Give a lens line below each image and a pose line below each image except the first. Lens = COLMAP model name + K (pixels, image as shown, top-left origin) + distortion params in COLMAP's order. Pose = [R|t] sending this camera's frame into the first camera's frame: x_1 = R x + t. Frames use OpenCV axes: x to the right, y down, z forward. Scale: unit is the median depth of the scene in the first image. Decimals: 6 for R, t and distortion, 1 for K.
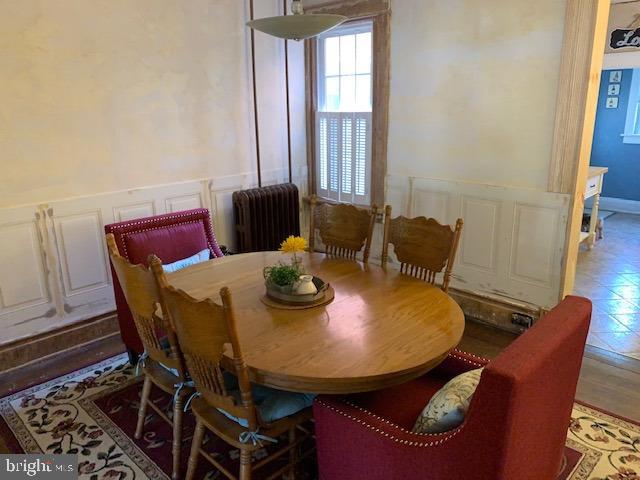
lens RADIAL K [[490.3, 0, 320.0], [0, 490.3, 240.0], [0, 0, 1]] dist [0.037522, -0.042118]
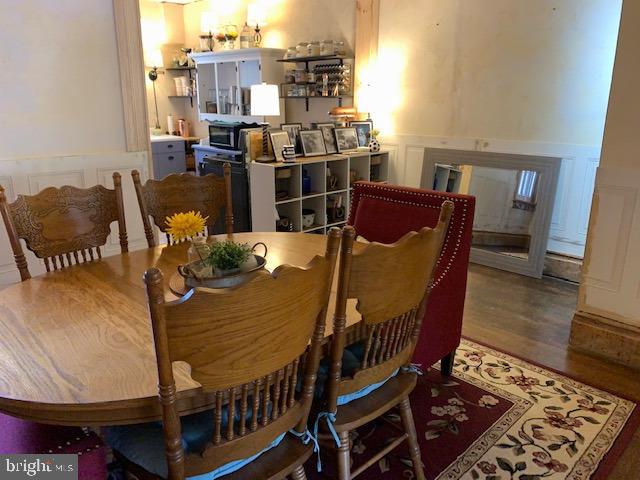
lens RADIAL K [[494.7, 0, 324.4], [0, 494.7, 238.5], [0, 0, 1]] dist [-0.000843, -0.003886]
pose [[-0.008248, -0.243556, 0.969852, -0.421834], [0.264654, 0.934768, 0.236996, -0.048559], [-0.964308, 0.258630, 0.056748, 0.440272]]
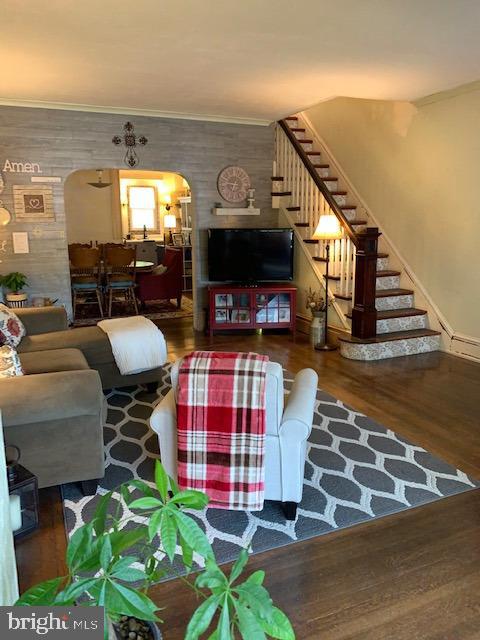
lens RADIAL K [[494.2, 0, 240.0], [0, 494.2, 320.0], [0, 0, 1]] dist [0.062874, -0.106196]
pose [[0.379027, -0.164789, 0.910595, -1.500913], [0.244450, 0.966893, 0.073227, 0.246099], [-0.892515, 0.194840, 0.406762, -0.578412]]
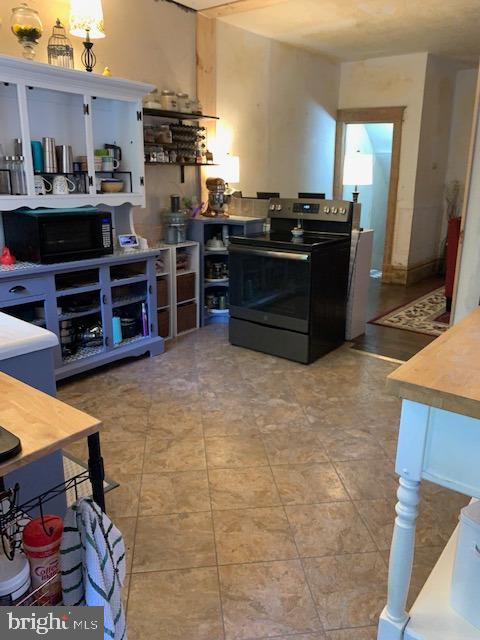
lens RADIAL K [[490.3, 0, 243.4], [0, 490.3, 313.8], [0, 0, 1]] dist [0.037522, -0.042118]
pose [[-0.991773, 0.051773, -0.117068, 0.770690], [-0.017120, 0.852688, 0.522140, -0.327925], [0.126856, 0.519849, -0.844787, 1.358281]]
